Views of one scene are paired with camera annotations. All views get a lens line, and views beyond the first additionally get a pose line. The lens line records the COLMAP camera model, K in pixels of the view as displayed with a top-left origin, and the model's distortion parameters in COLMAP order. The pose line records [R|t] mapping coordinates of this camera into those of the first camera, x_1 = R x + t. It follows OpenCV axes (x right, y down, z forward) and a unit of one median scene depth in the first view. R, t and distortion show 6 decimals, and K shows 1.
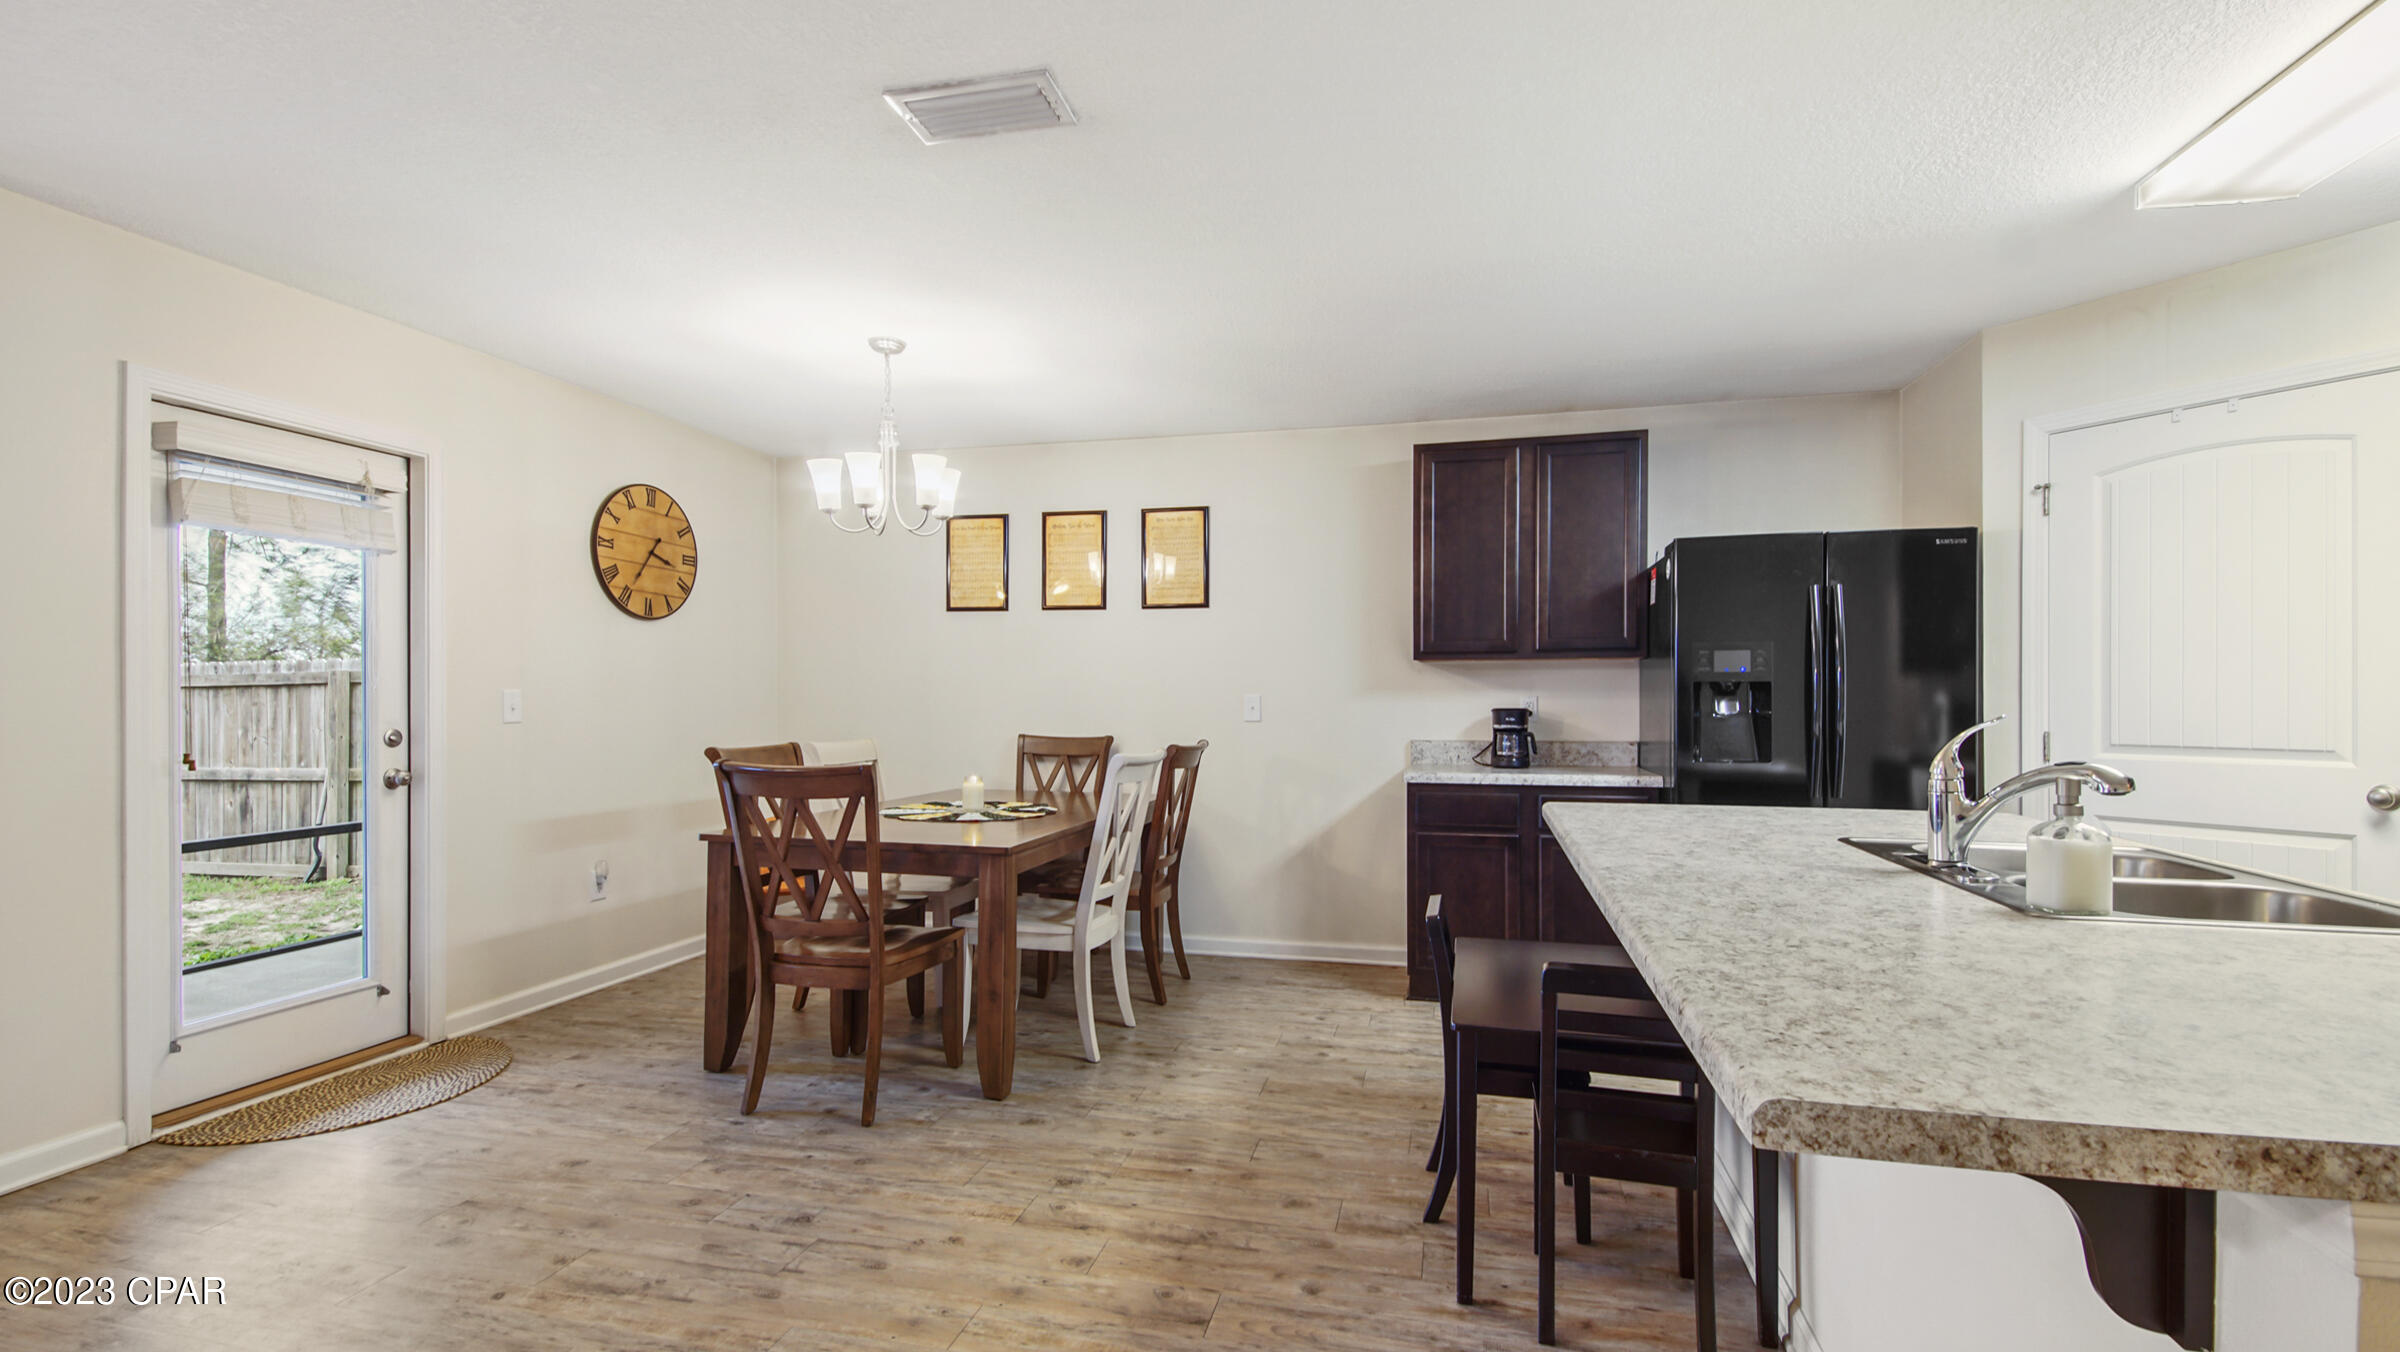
lens RADIAL K [[1054.7, 0, 1206.3], [0, 1054.7, 700.4], [0, 0, 1]] dist [0.047264, -0.027433]
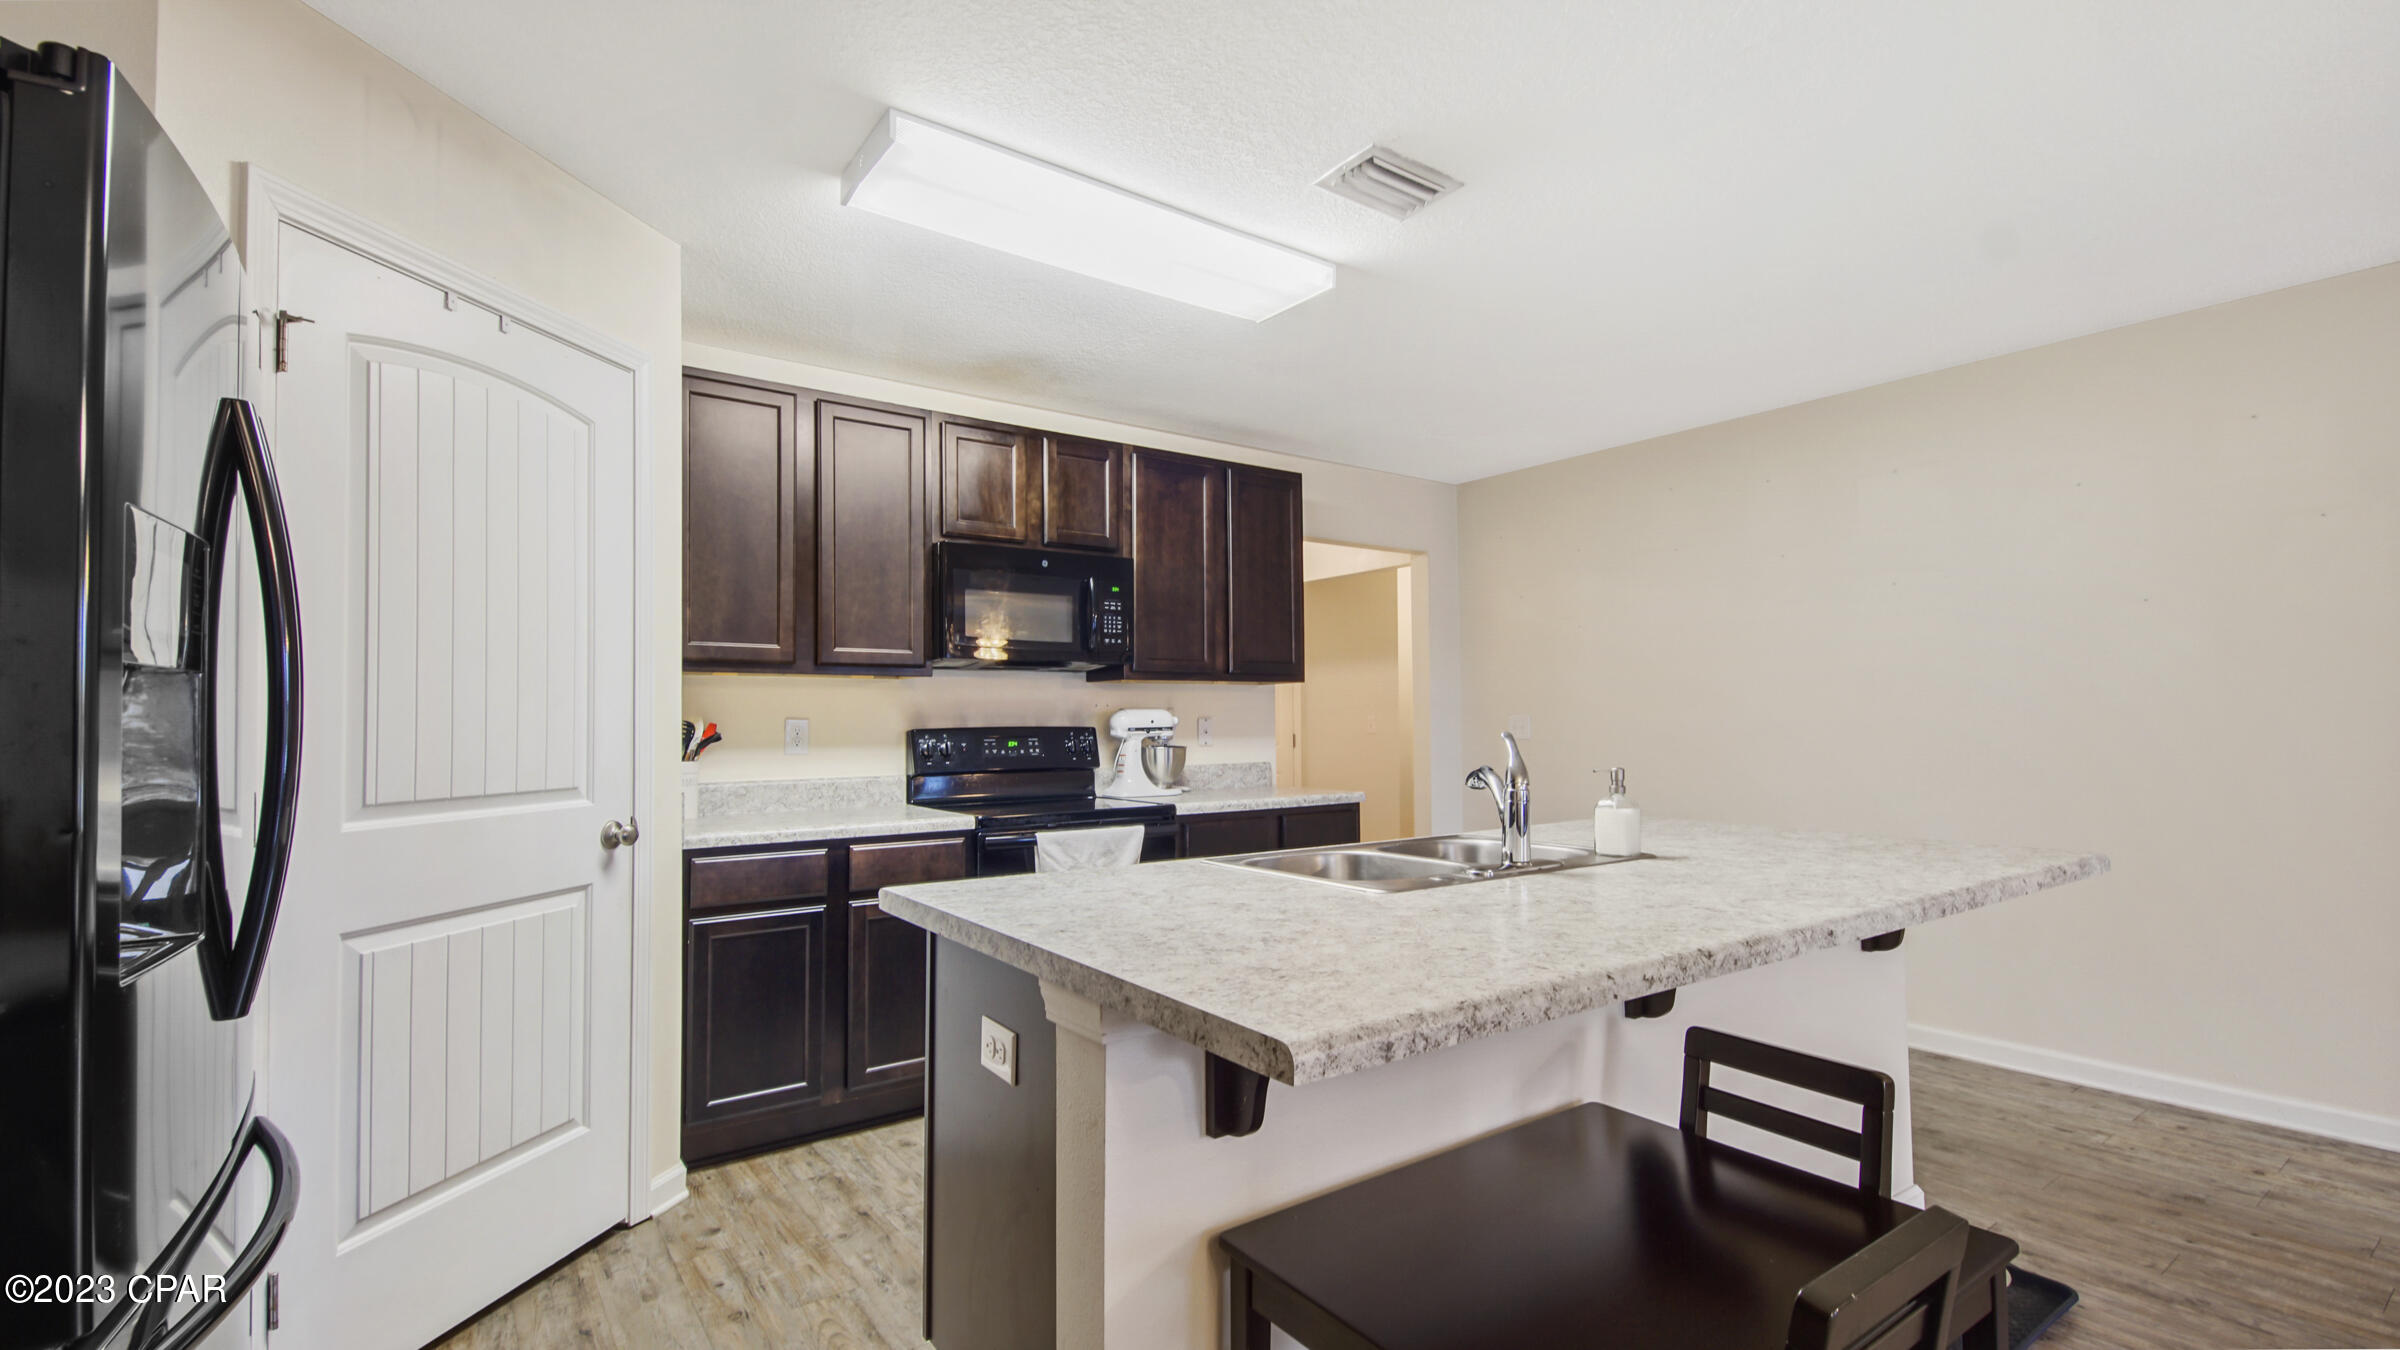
lens RADIAL K [[1054.7, 0, 1206.3], [0, 1054.7, 699.4], [0, 0, 1]] dist [0.047264, -0.027433]
pose [[-0.755543, 0.014194, 0.654945, 0.091076], [0.006491, 0.999878, -0.014182, -0.005406], [-0.655066, -0.006464, -0.755544, 1.032674]]
